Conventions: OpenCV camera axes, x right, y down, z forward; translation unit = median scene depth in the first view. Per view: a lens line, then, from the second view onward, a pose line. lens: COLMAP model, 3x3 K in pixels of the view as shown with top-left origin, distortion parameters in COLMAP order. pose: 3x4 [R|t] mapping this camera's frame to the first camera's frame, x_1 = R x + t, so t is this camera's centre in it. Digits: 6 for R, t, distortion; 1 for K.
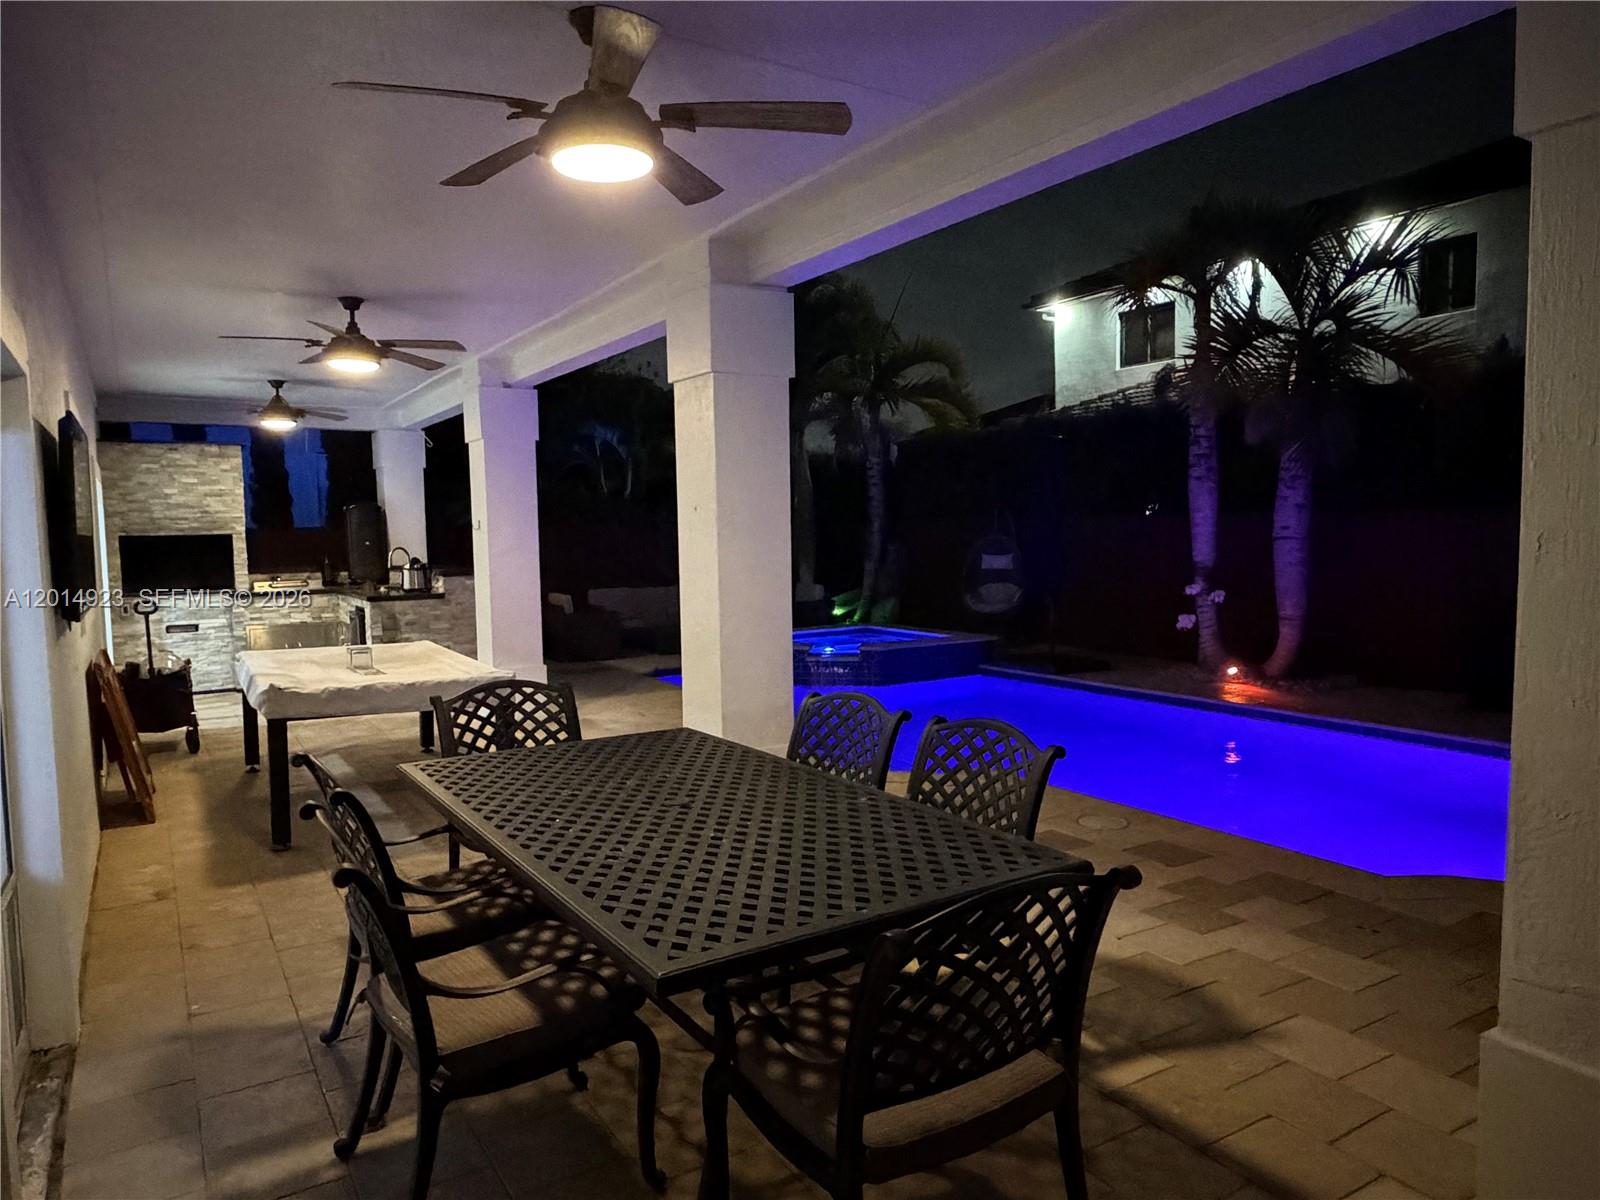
lens RADIAL K [[1042.3, 0, 798.5], [0, 1042.3, 605.5], [0, 0, 1]] dist [-0.002533, -0.000236]
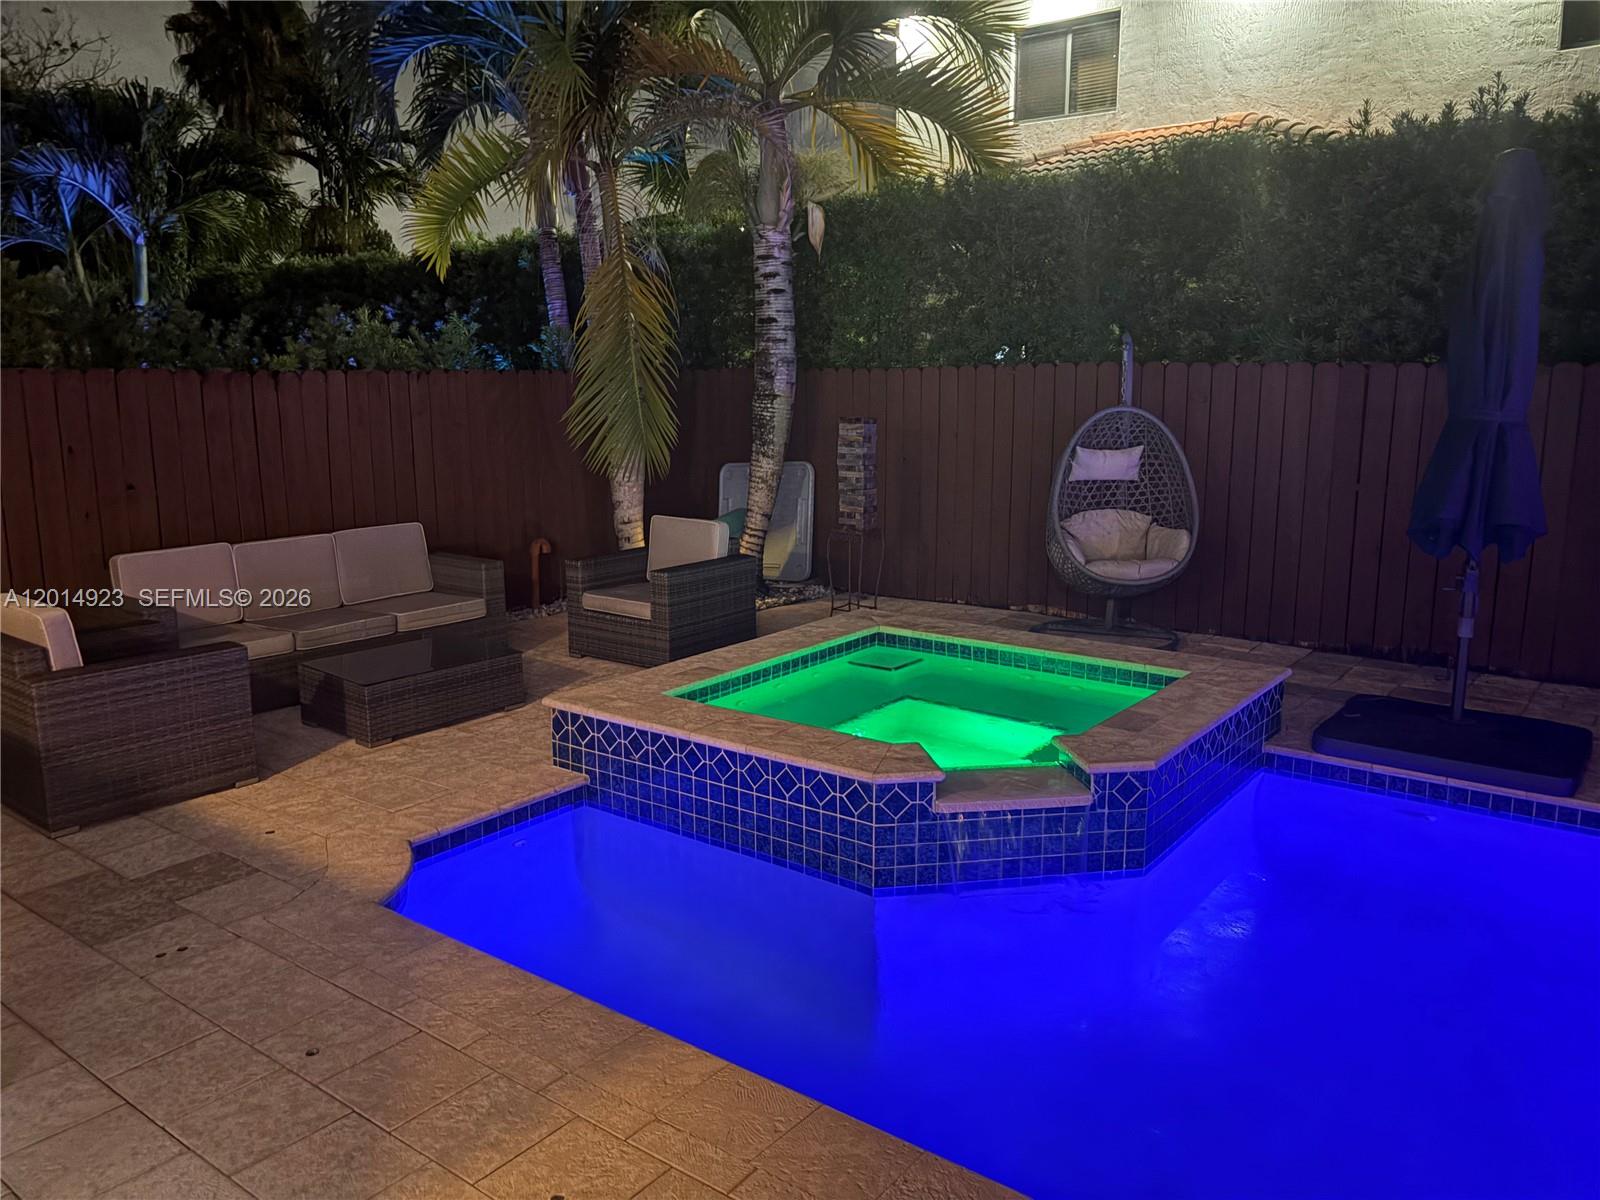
lens RADIAL K [[1205.8, 0, 800.6], [0, 1205.8, 593.1], [0, 0, 1]] dist [0.008753, -0.000903]
pose [[0.936038, -0.053307, 0.347839, -0.113429], [0.014547, 0.993476, 0.113107, -0.042100], [-0.351599, -0.100813, 0.930707, 0.473897]]
